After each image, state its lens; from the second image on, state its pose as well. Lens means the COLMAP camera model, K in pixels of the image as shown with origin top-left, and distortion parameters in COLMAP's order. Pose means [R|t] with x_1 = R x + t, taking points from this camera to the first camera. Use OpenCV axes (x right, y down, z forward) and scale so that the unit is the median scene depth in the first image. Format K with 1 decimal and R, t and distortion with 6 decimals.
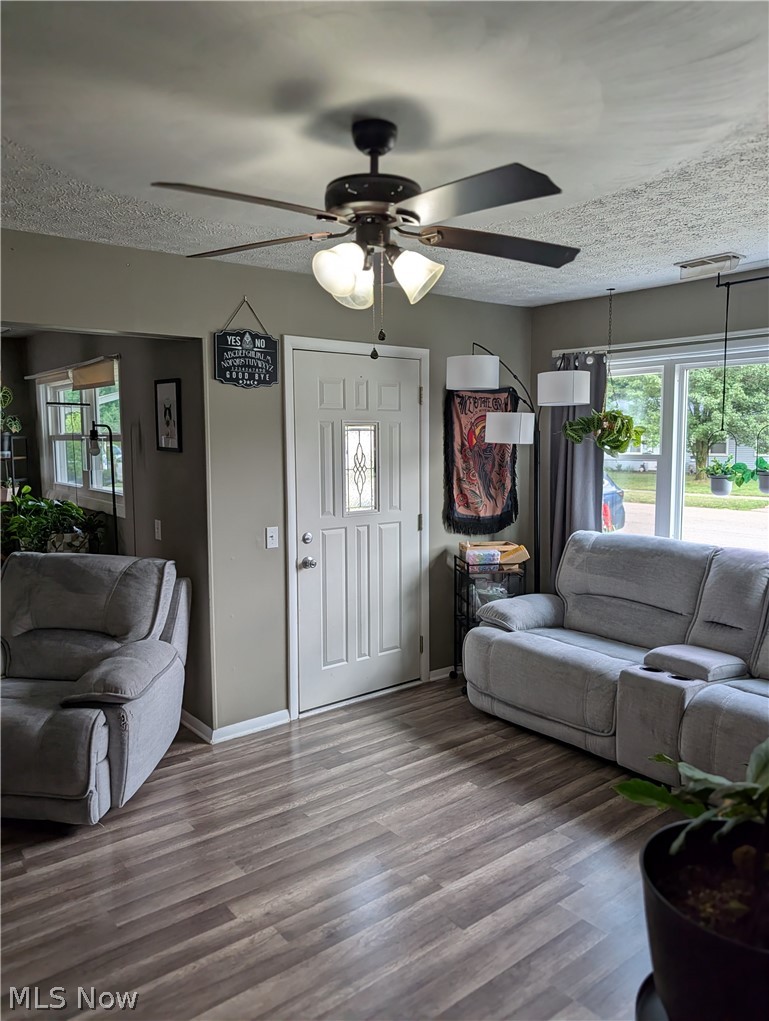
lens RADIAL K [[738.8, 0, 389.7], [0, 738.8, 507.1], [0, 0, 1]] dist [0.018180, -0.001139]
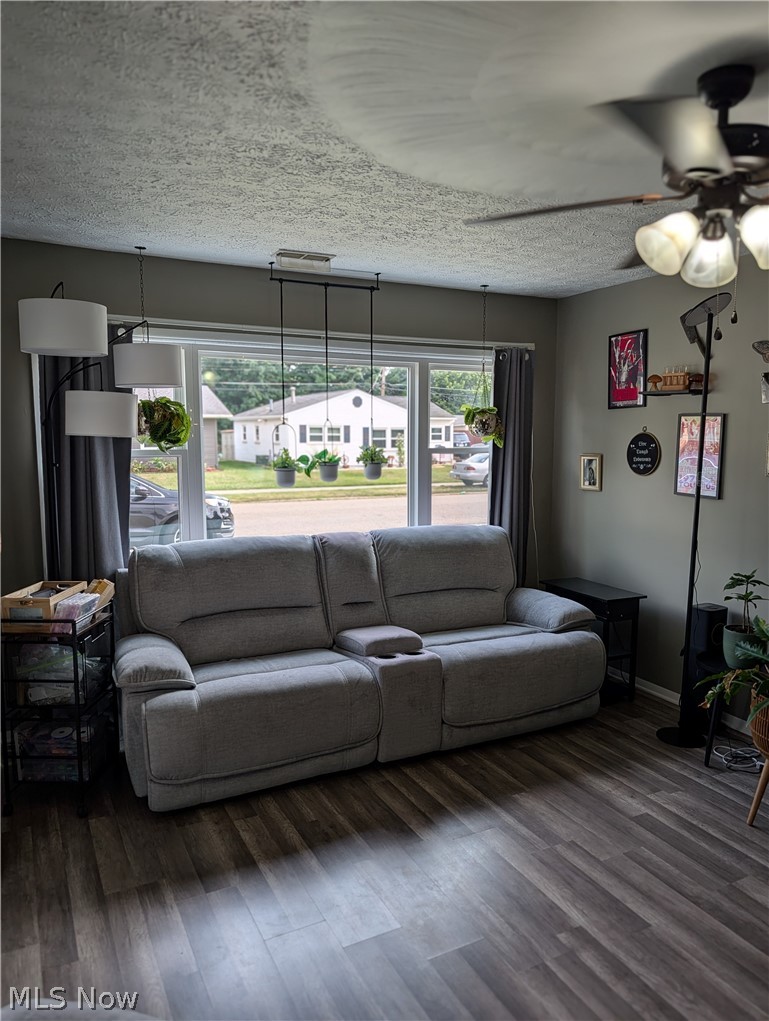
lens RADIAL K [[738.8, 0, 389.7], [0, 738.8, 507.1], [0, 0, 1]] dist [0.018180, -0.001139]
pose [[0.196929, -0.097443, 0.975563, -0.581365], [0.088976, 0.992719, 0.081196, -0.064709], [-0.976372, 0.070811, 0.204166, 0.721166]]
